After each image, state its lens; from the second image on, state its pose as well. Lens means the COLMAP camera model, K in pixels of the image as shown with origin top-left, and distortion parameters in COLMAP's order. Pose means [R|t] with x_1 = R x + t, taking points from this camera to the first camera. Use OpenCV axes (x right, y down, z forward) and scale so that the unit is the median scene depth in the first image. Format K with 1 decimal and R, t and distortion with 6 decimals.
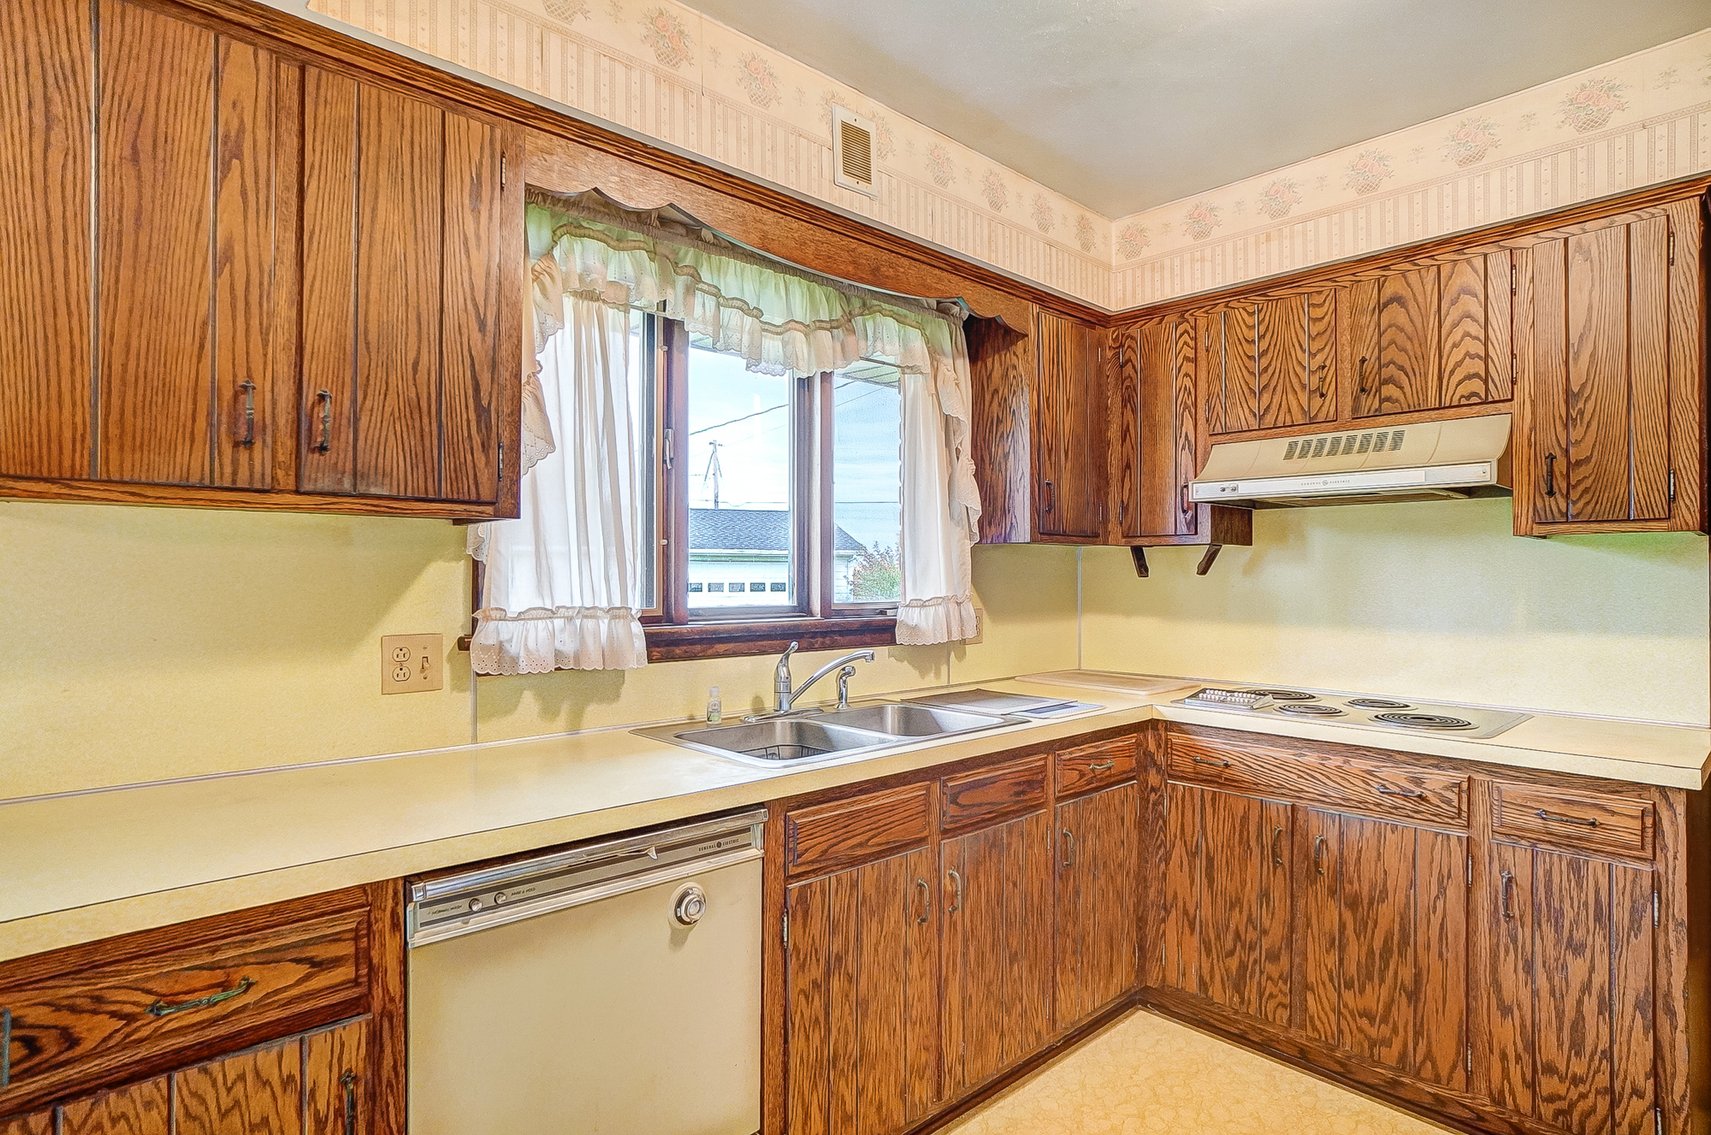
lens RADIAL K [[899.1, 0, 835.5], [0, 899.1, 569.5], [0, 0, 1]] dist [-0.042430, 0.025191]
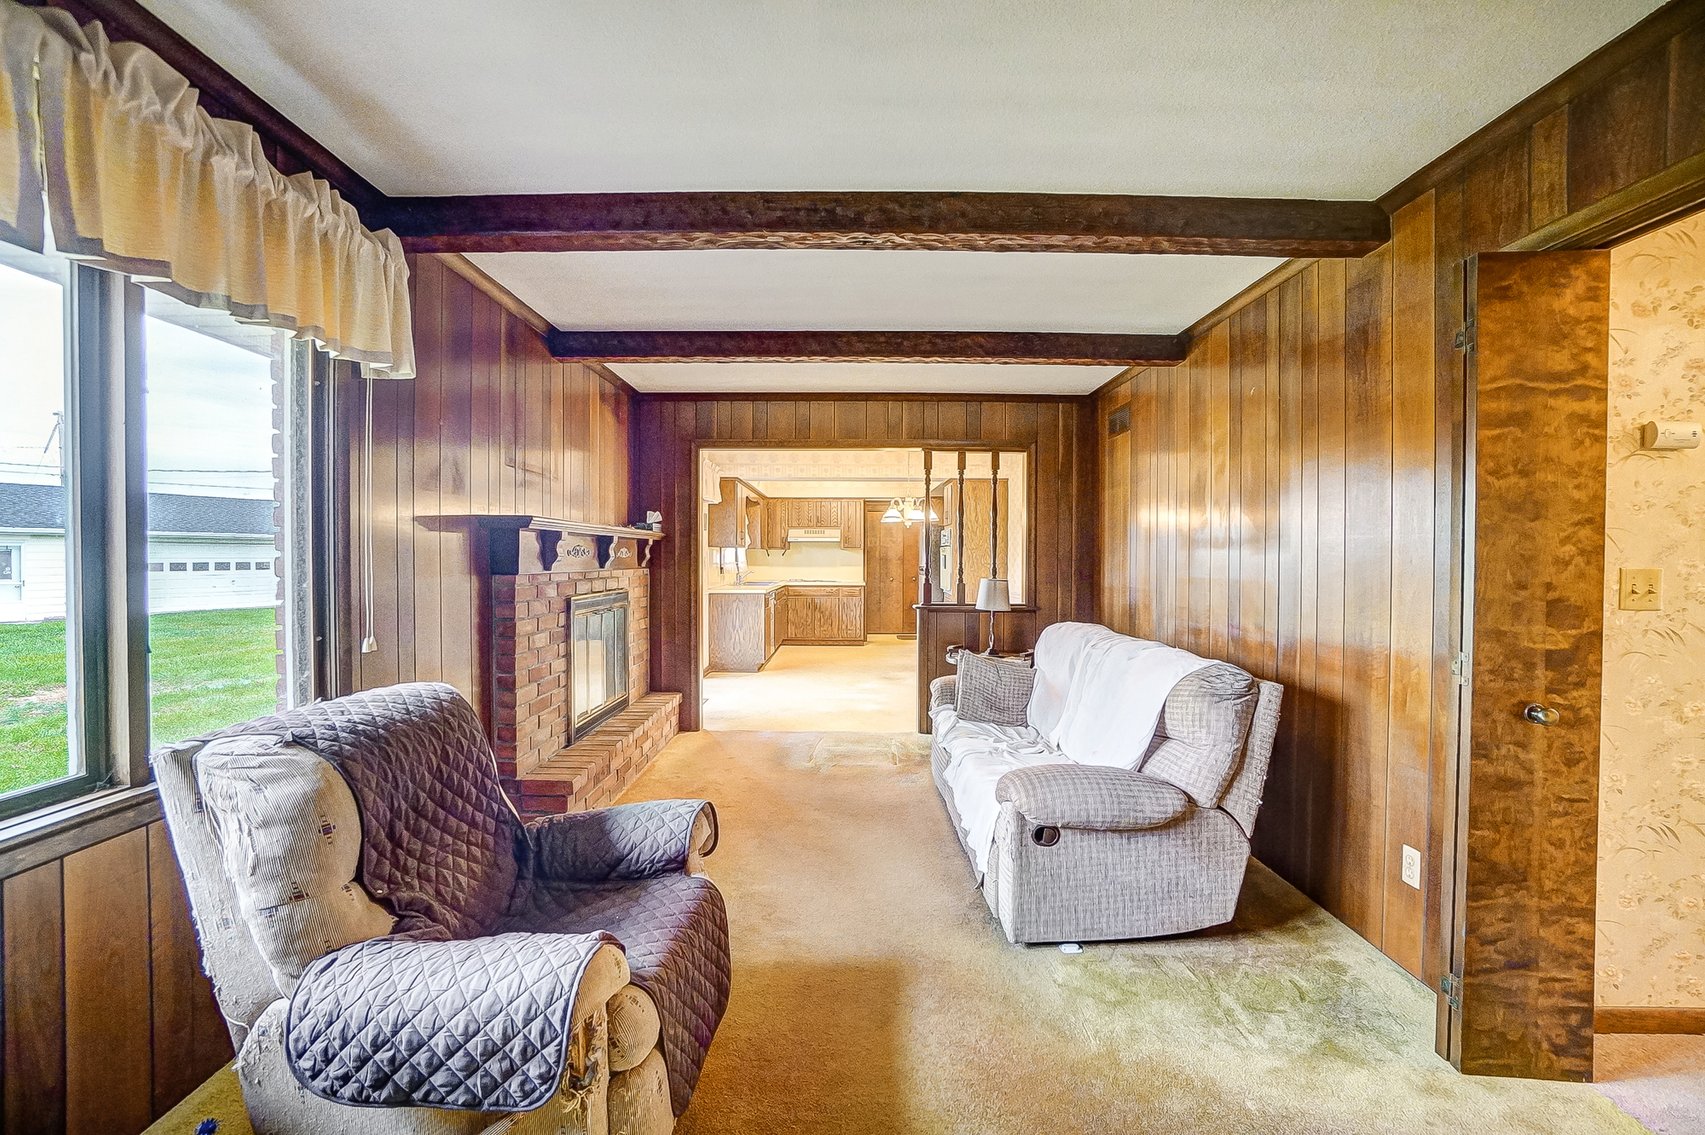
lens RADIAL K [[753.8, 0, 851.7], [0, 753.8, 566.8], [0, 0, 1]] dist [-0.017971, 0.015737]
pose [[0.671995, -0.010132, 0.740486, -2.655990], [-0.005620, 0.999808, 0.018780, -0.018080], [-0.740534, -0.016782, 0.671809, -2.225508]]
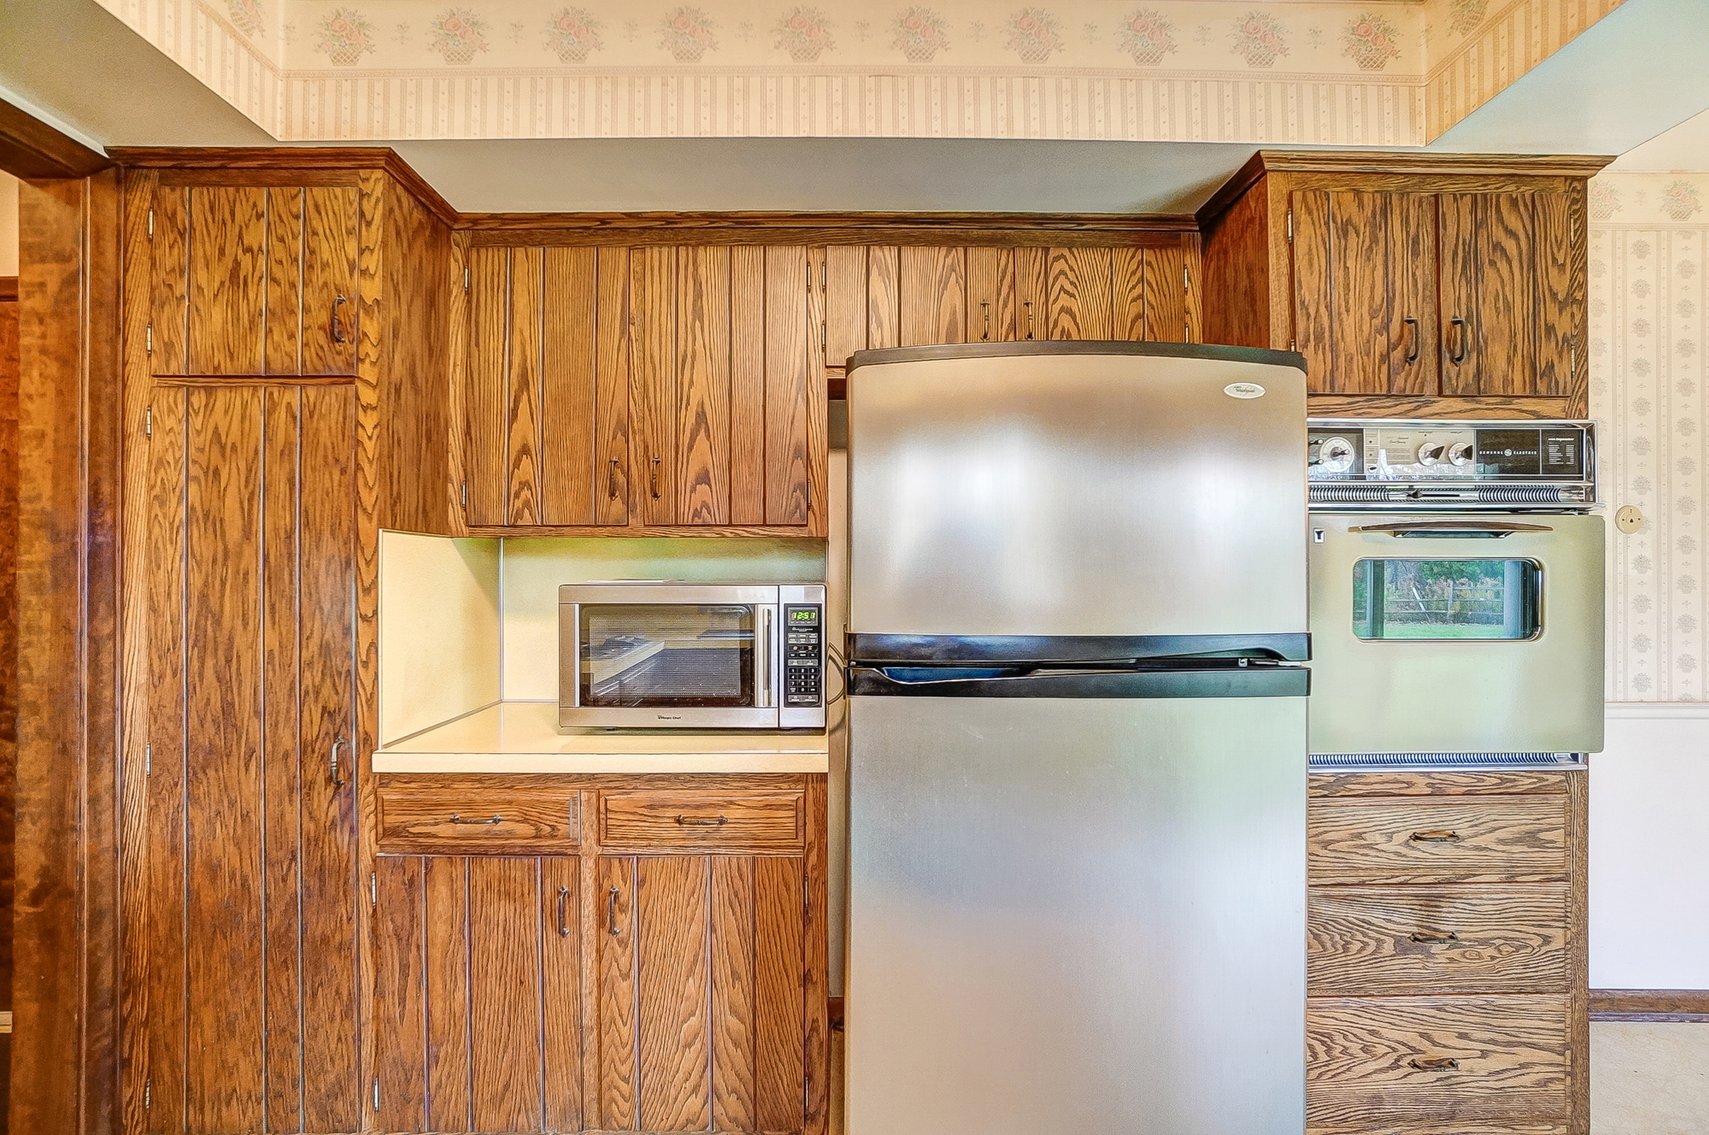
lens RADIAL K [[782.7, 0, 854.5], [0, 782.7, 567.5], [0, 0, 1]] dist [-0.011389, 0.000444]
pose [[-0.744196, 0.001217, 0.667960, 0.220622], [-0.005090, 0.999959, -0.007493, 0.004946], [-0.667942, -0.008976, -0.744159, 0.684363]]
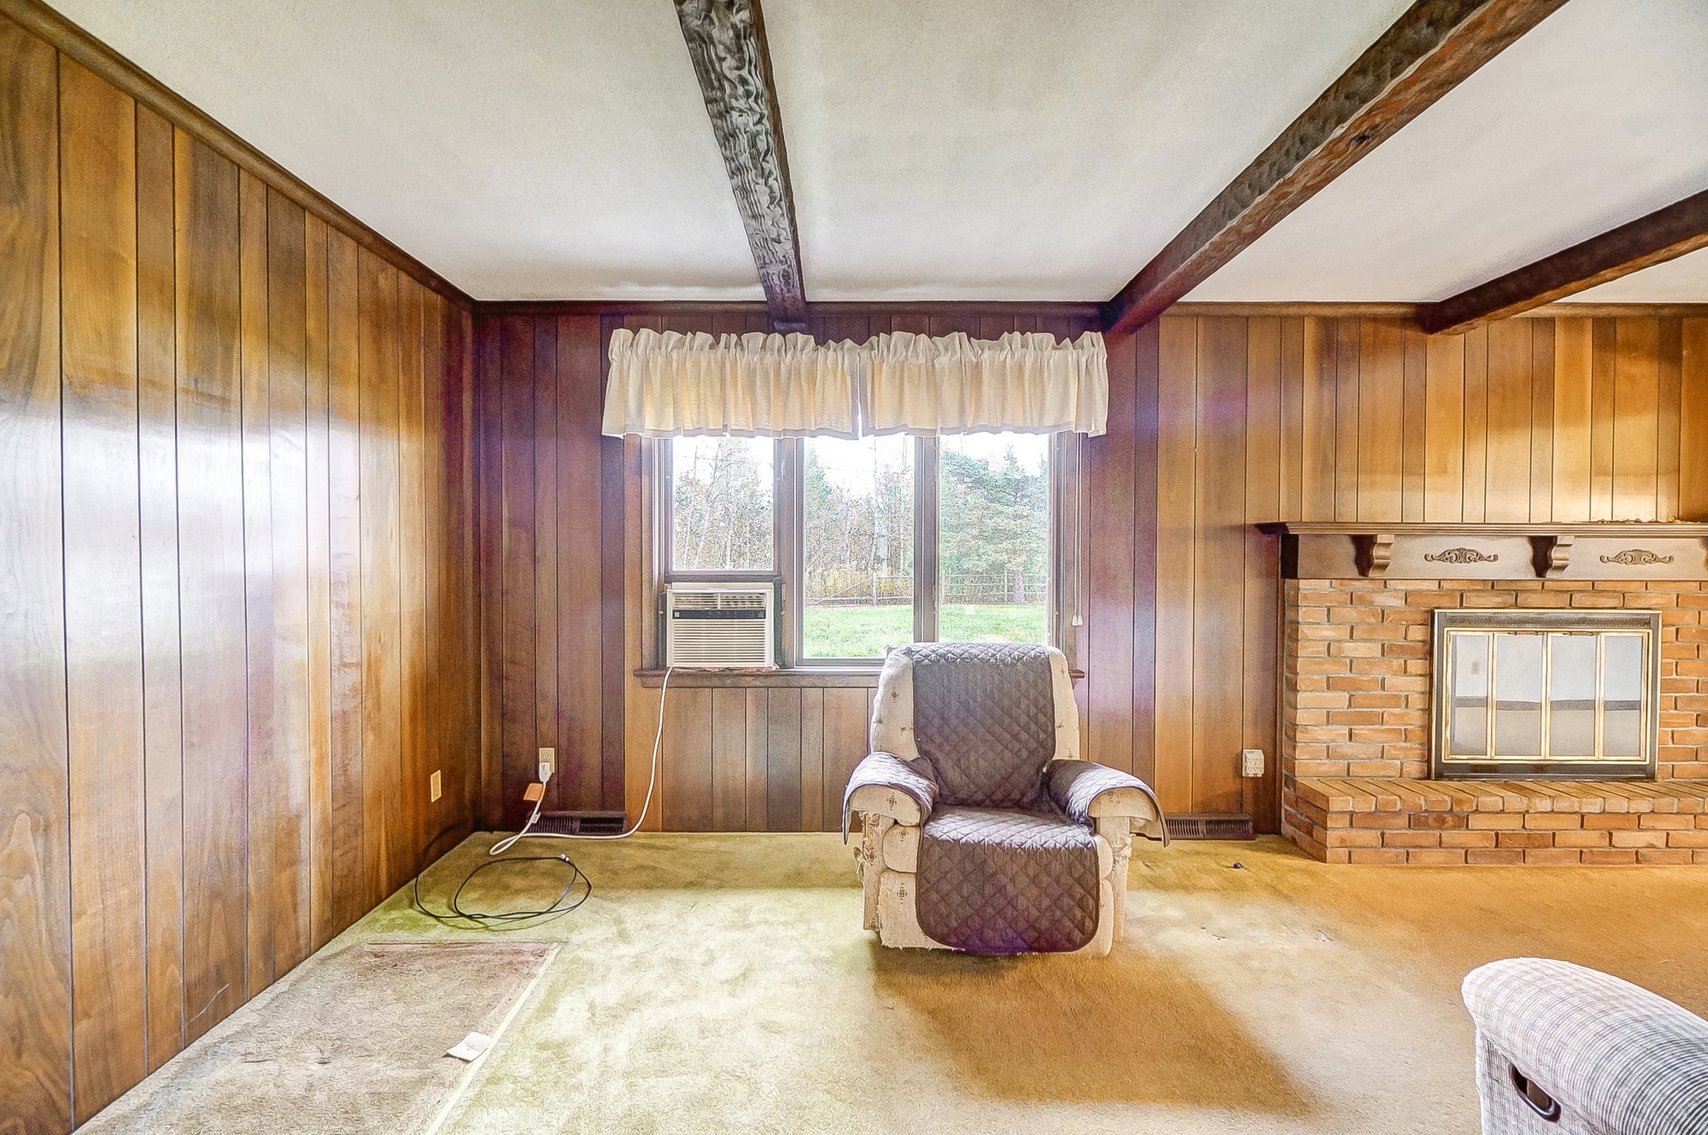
lens RADIAL K [[750.6, 0, 845.0], [0, 750.6, 563.2], [0, 0, 1]] dist [-0.000555, -0.000029]
pose [[0.740154, 0.012624, -0.672319, -1.749363], [-0.001328, 0.999849, 0.017312, -0.025687], [0.672436, -0.011921, 0.740059, -2.458015]]
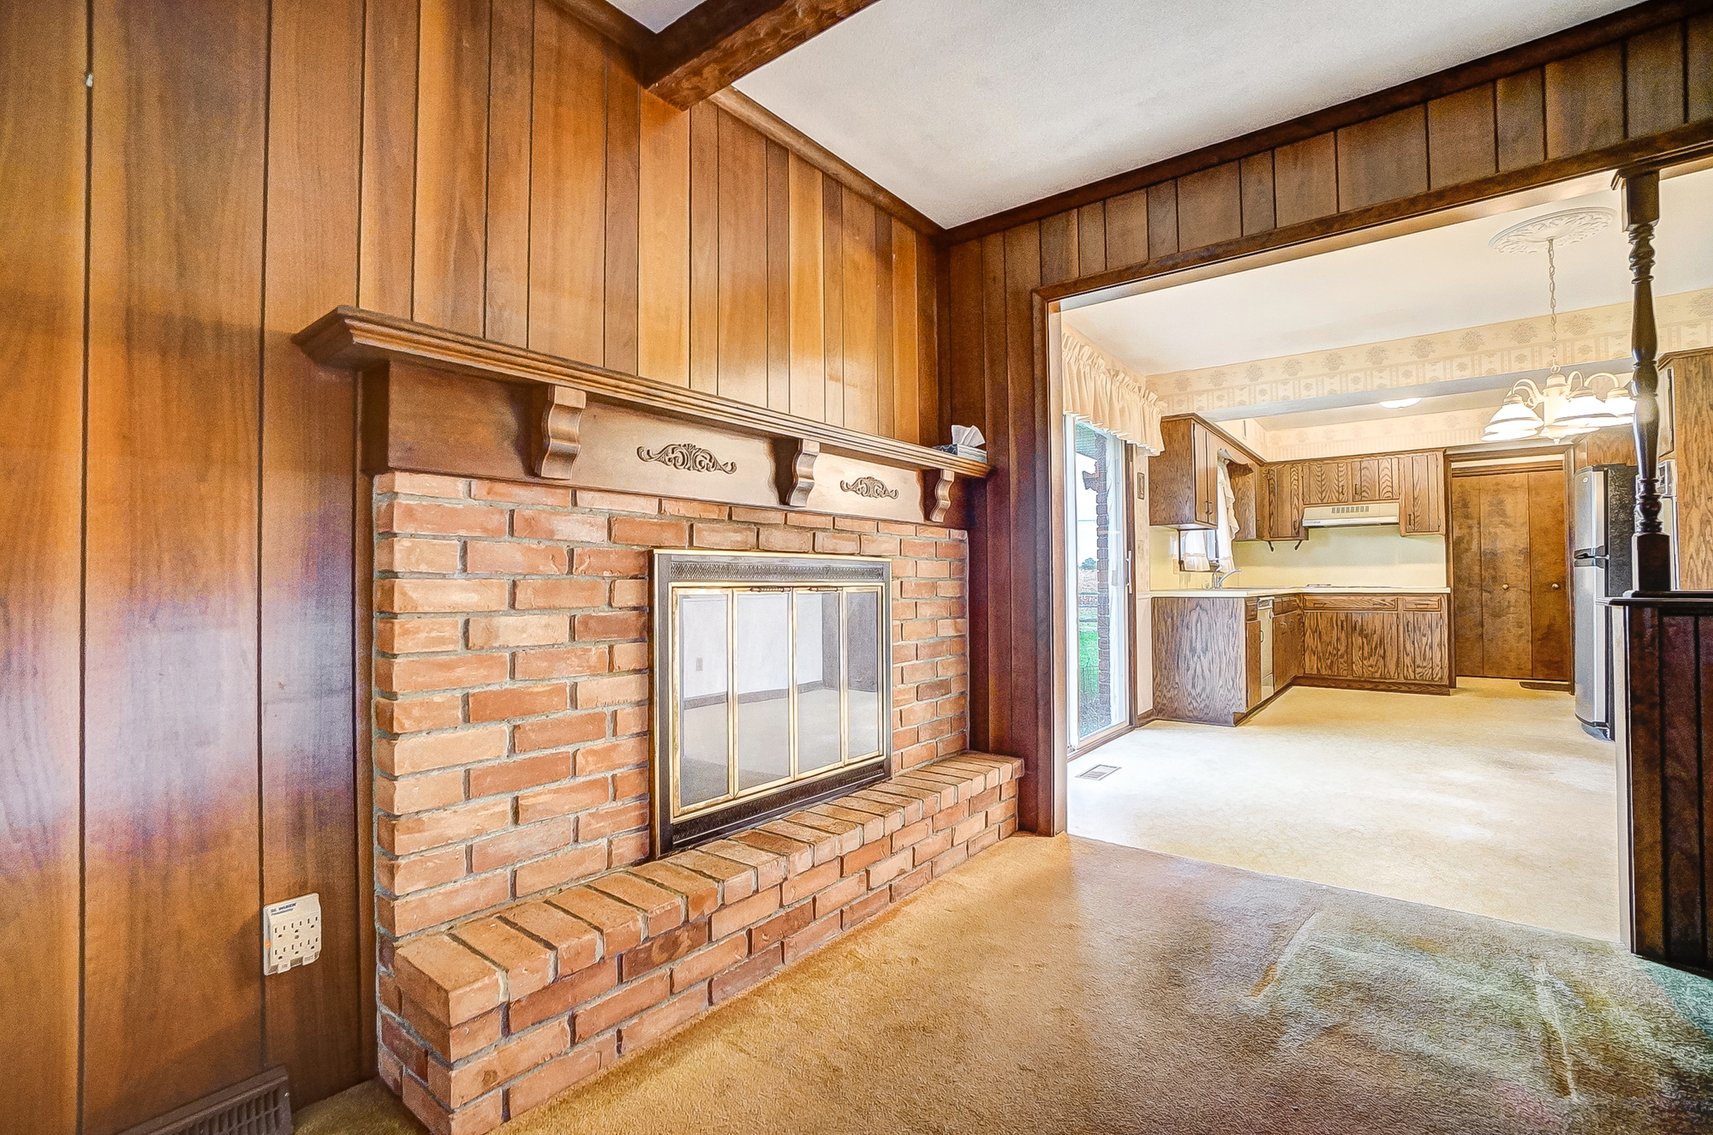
lens RADIAL K [[766.4, 0, 843.3], [0, 766.4, 567.9], [0, 0, 1]] dist [-0.070820, 0.025793]
pose [[0.987234, -0.004960, 0.159199, -1.806808], [0.007633, 0.999840, -0.016184, 0.114698], [-0.159093, 0.017193, 0.987114, -1.503510]]
